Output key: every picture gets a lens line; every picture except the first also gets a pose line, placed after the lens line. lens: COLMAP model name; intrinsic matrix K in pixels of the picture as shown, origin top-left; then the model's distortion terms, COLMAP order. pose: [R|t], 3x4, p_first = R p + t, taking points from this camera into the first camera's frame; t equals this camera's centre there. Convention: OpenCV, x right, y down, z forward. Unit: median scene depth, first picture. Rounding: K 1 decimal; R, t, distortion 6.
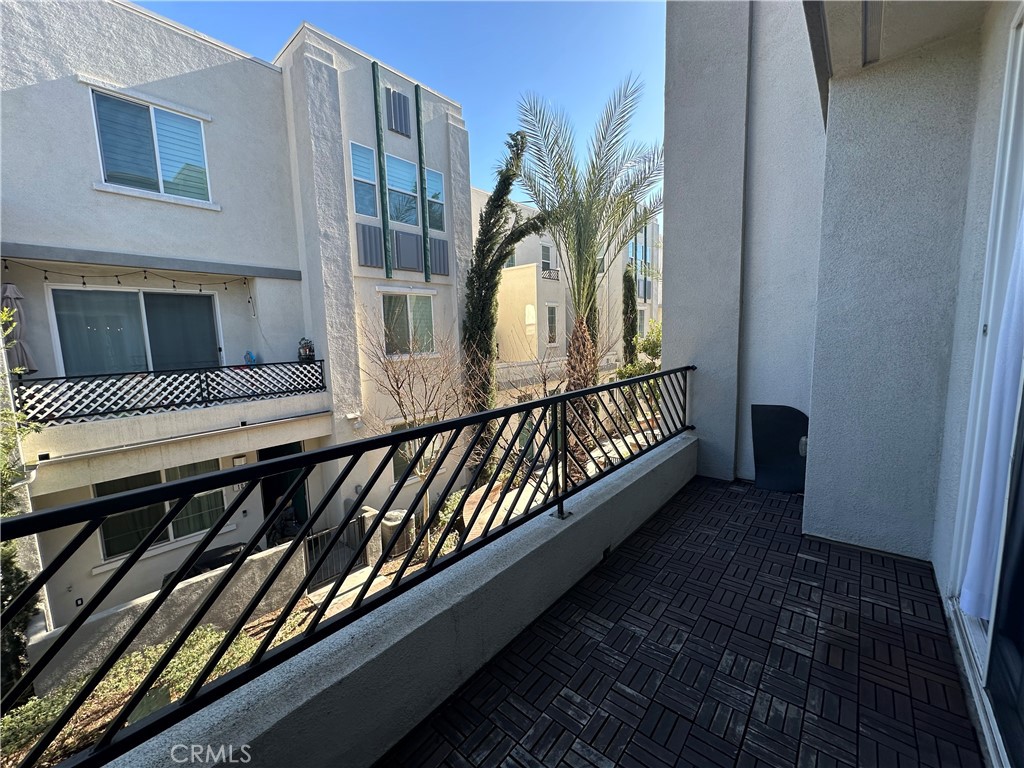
lens RADIAL K [[408.3, 0, 513.3], [0, 408.3, 389.0], [0, 0, 1]] dist [-0.000818, -0.000067]
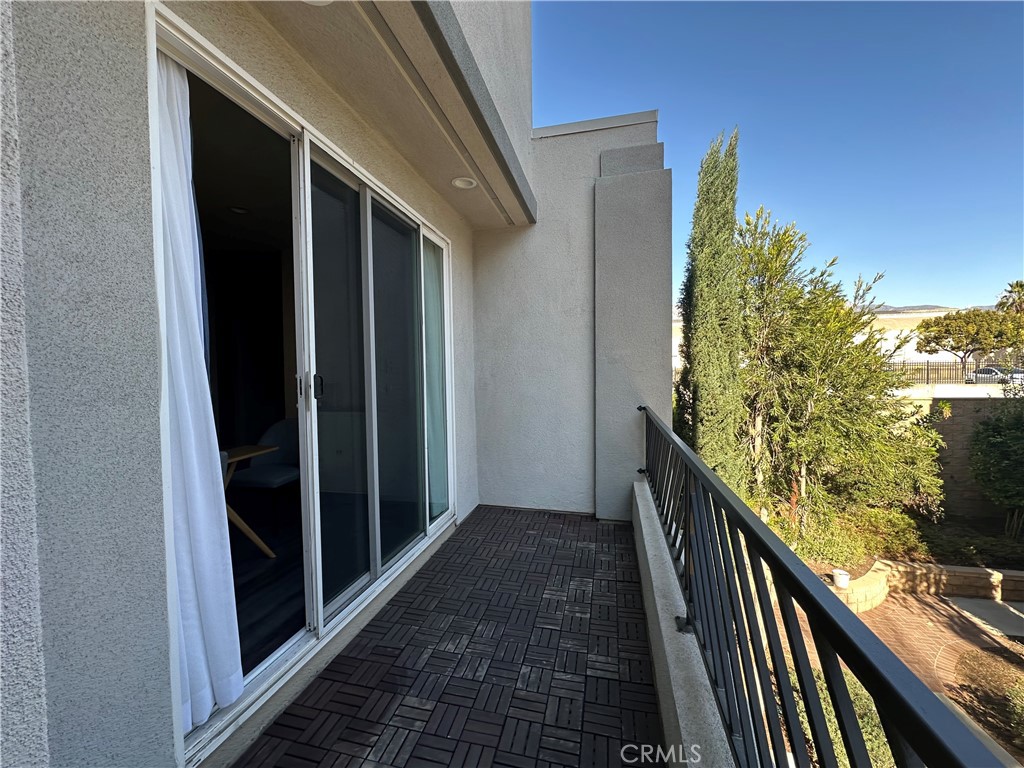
lens RADIAL K [[409.9, 0, 512.0], [0, 409.9, 384.0], [0, 0, 1]] dist [-0.000032, 0.000064]
pose [[-0.891293, 0.050825, -0.450571, 0.698269], [-0.021478, 0.987850, 0.153916, -0.205531], [0.452920, 0.146862, -0.879372, 1.451707]]
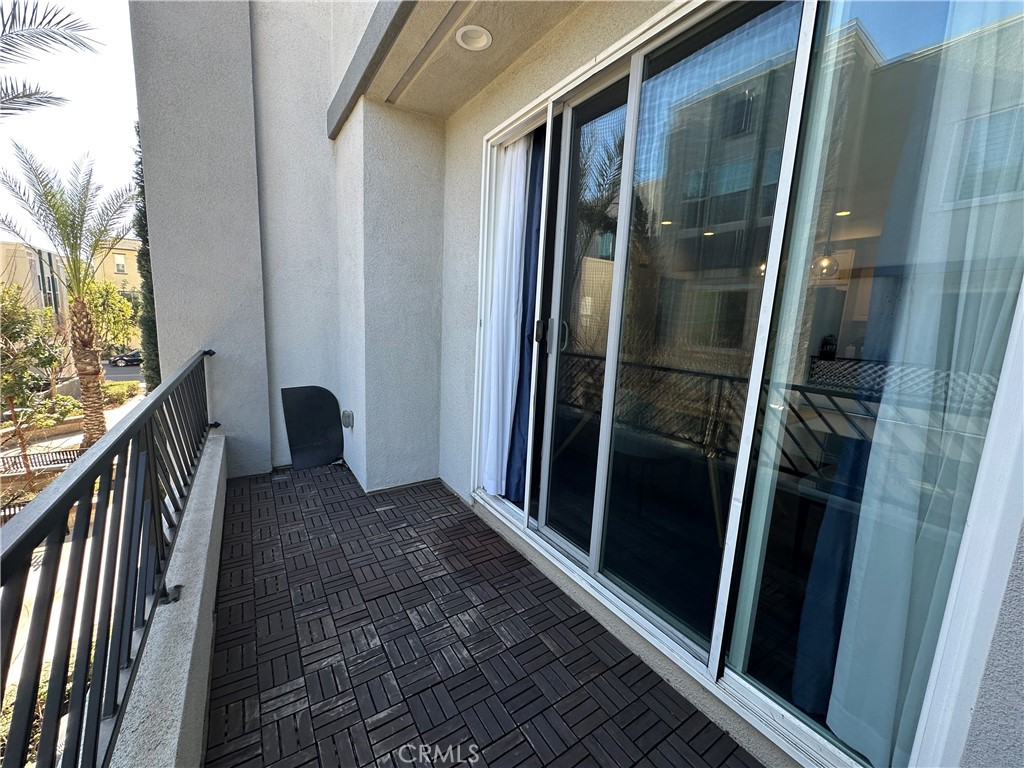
lens RADIAL K [[409.9, 0, 512.0], [0, 409.9, 384.0], [0, 0, 1]] dist [-0.000032, 0.000064]
pose [[0.285822, -0.109900, 0.951960, -0.293382], [0.075837, 0.992880, 0.091855, -0.032072], [-0.955277, 0.045940, 0.292122, 0.305145]]
